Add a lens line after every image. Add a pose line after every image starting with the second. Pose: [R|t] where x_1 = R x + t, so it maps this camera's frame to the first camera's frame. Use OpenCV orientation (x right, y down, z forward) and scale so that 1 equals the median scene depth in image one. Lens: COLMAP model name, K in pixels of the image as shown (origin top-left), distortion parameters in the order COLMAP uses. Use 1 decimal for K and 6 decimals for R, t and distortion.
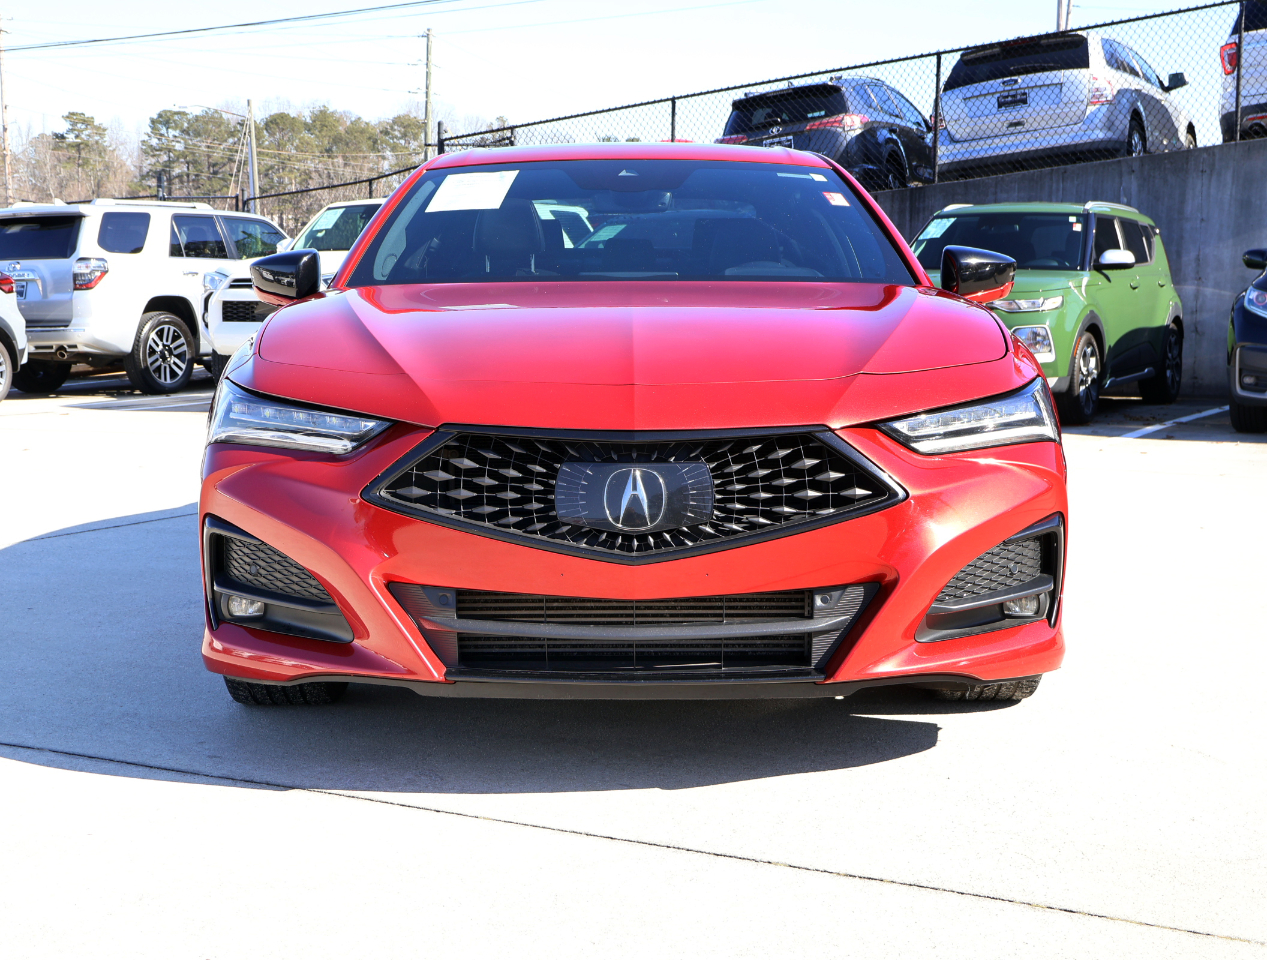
lens RADIAL K [[2207.8, 0, 633.5], [0, 2207.8, 480.0], [0, 0, 1]] dist [-0.053569, -0.196431]
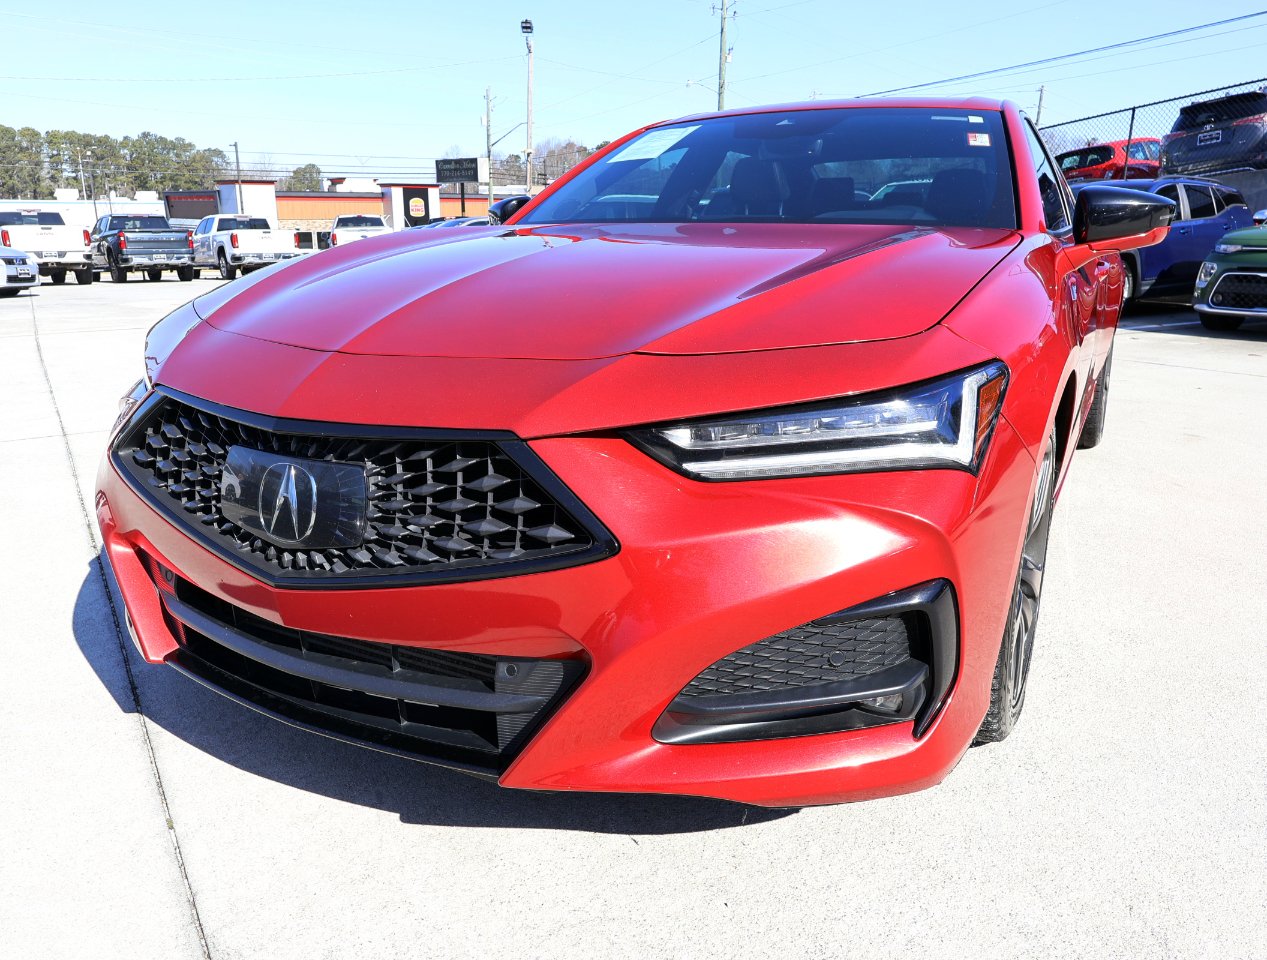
lens RADIAL K [[956.2, 0, 633.5], [0, 956.2, 480.0], [0, 0, 1]] dist [-0.002854, 0.000750]
pose [[0.862124, 0.135494, -0.488246, 0.082362], [-0.052877, 0.982381, 0.179255, -0.020240], [0.503931, -0.128723, 0.854098, 0.235443]]
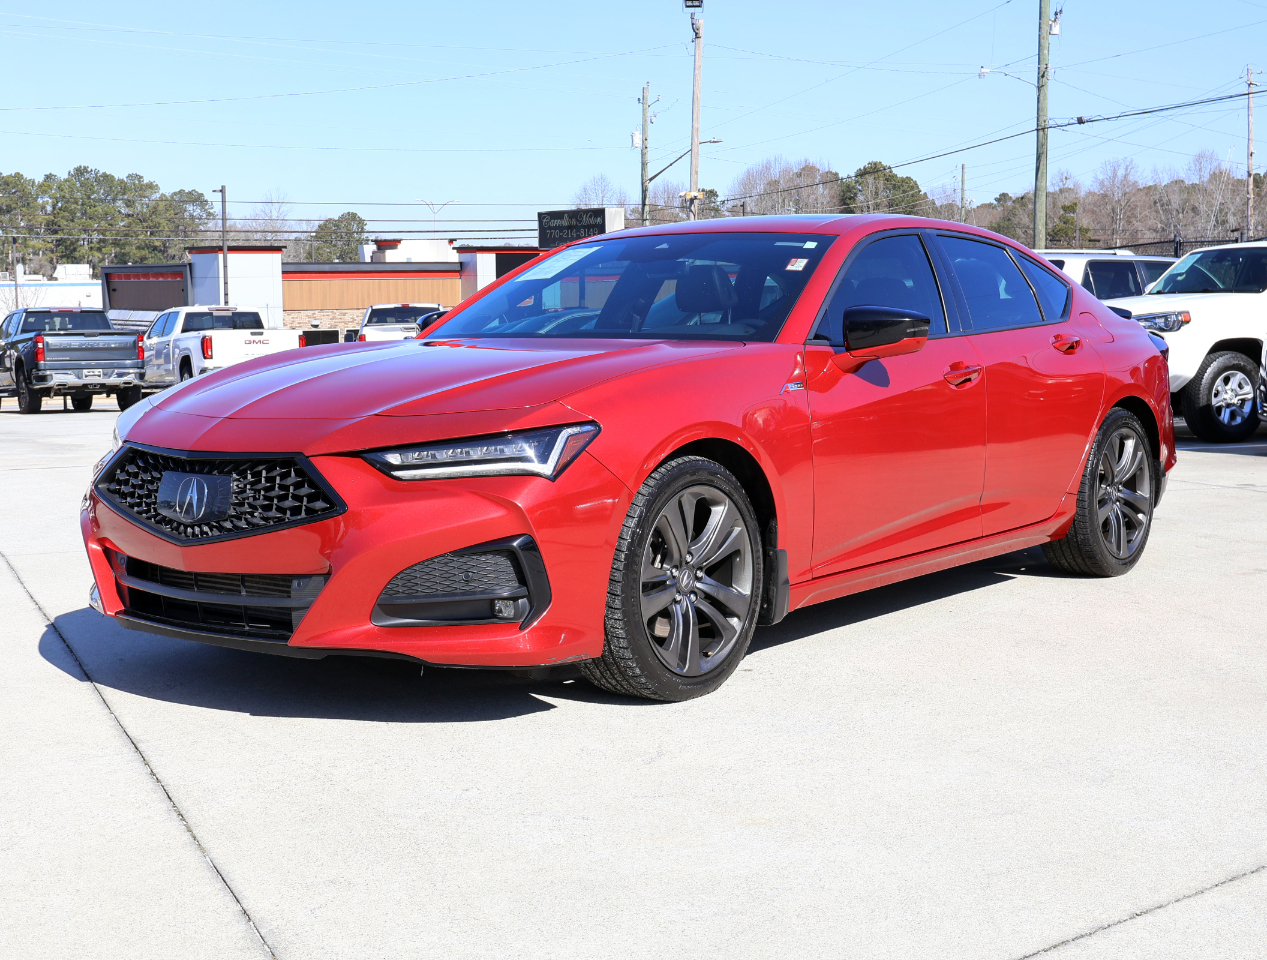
lens RADIAL K [[2052.9, 0, 633.5], [0, 2052.9, 480.0], [0, 0, 1]] dist [0.017023, -0.019481]
pose [[0.753837, 0.051086, -0.655072, 0.323445], [-0.055707, 0.998352, 0.013752, -0.011259], [0.654695, 0.026126, 0.755441, 0.060973]]
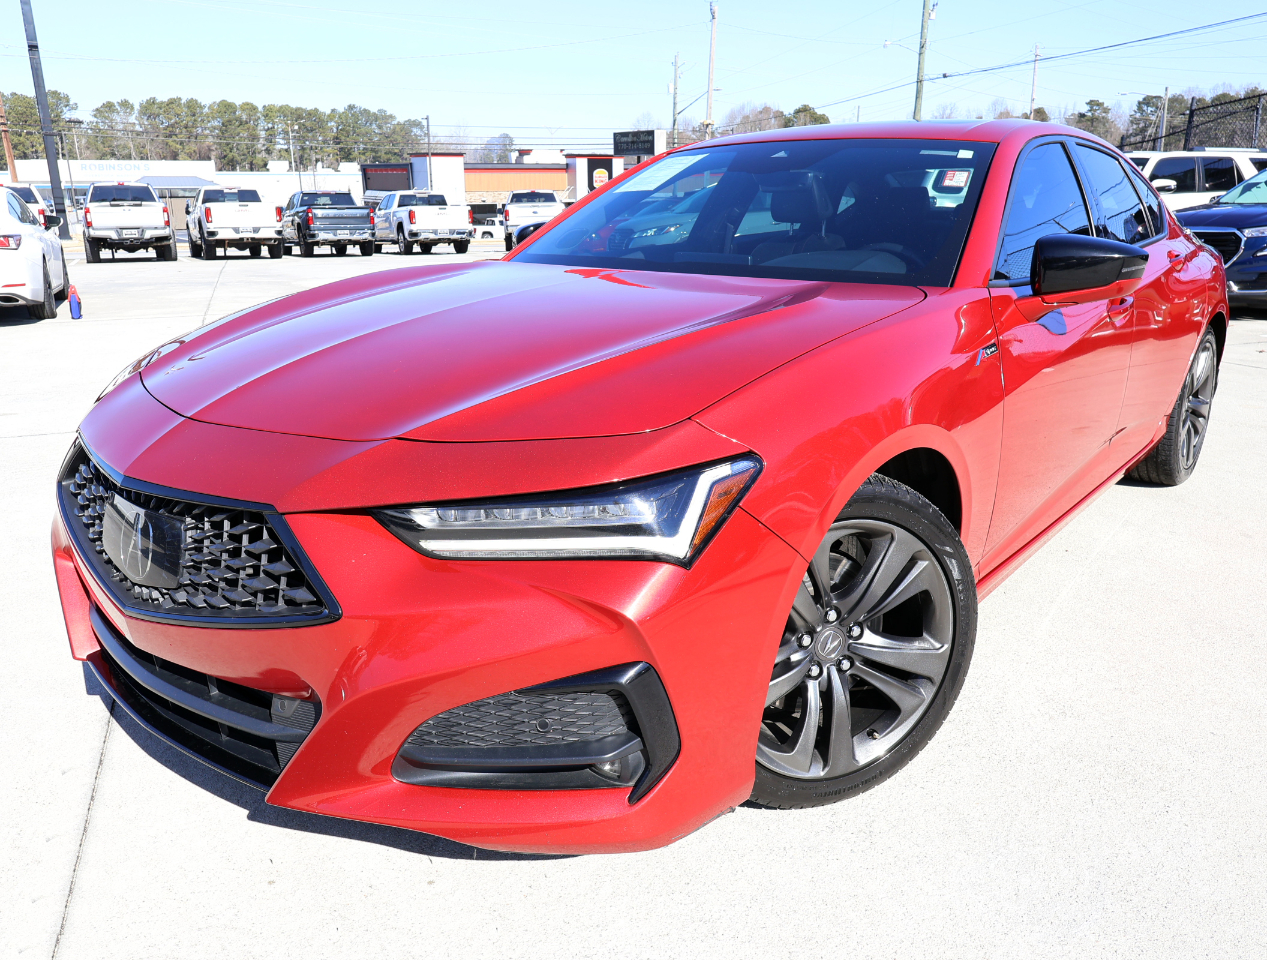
lens RADIAL K [[998.7, 0, 633.5], [0, 998.7, 480.0], [0, 0, 1]] dist [0.012507, 0.010521]
pose [[0.739095, 0.191302, -0.645865, 0.129185], [-0.065068, 0.974617, 0.214216, -0.037399], [0.670451, -0.116301, 0.732782, 0.253585]]
